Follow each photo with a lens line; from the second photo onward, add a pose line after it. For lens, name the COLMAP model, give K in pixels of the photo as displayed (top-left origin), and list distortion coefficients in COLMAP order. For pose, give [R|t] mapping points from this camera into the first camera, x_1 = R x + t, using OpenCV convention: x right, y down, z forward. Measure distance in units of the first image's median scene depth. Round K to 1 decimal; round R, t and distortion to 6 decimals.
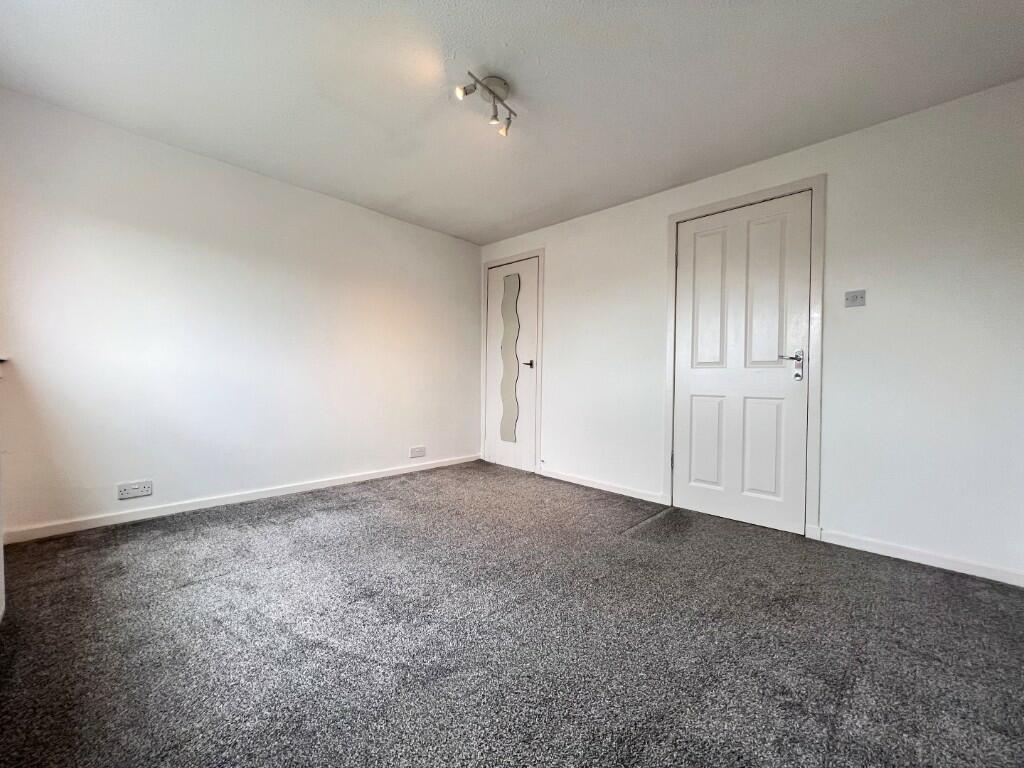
lens RADIAL K [[411.5, 0, 509.3], [0, 411.5, 382.6], [0, 0, 1]] dist [-0.000701, -0.000005]
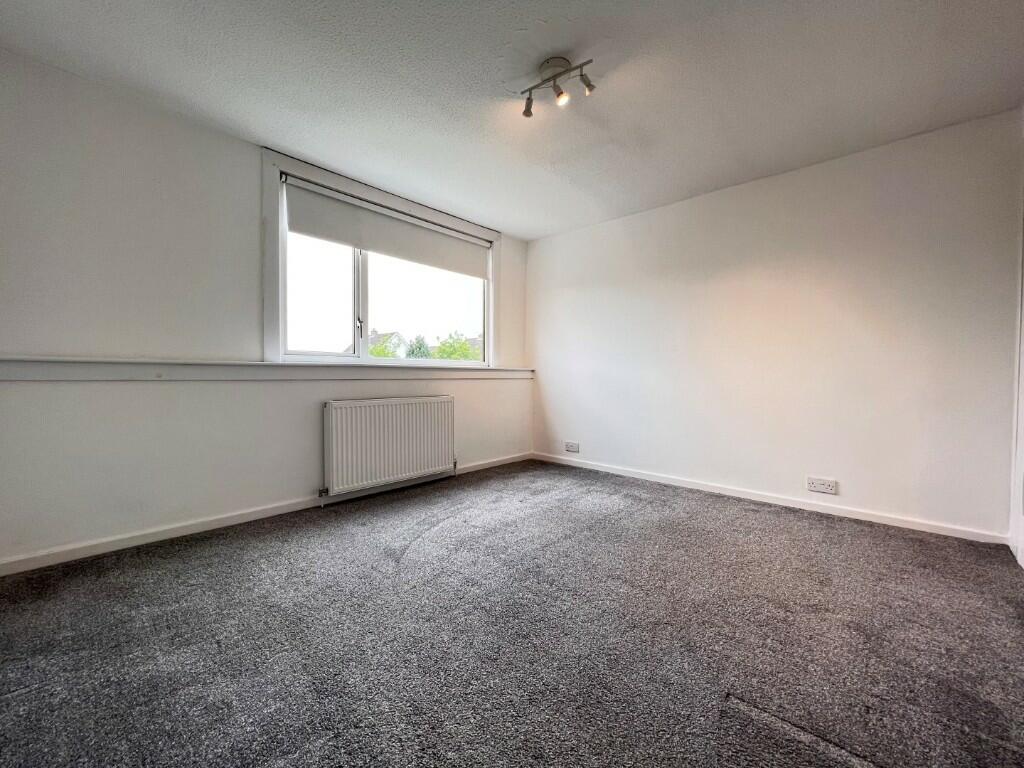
lens RADIAL K [[411.5, 0, 509.3], [0, 411.5, 382.6], [0, 0, 1]] dist [-0.000701, -0.000005]
pose [[0.016267, 0.001089, -0.999867, 0.772306], [-0.018911, 0.999821, 0.000781, 0.007321], [0.999689, 0.018896, 0.016285, 0.754542]]
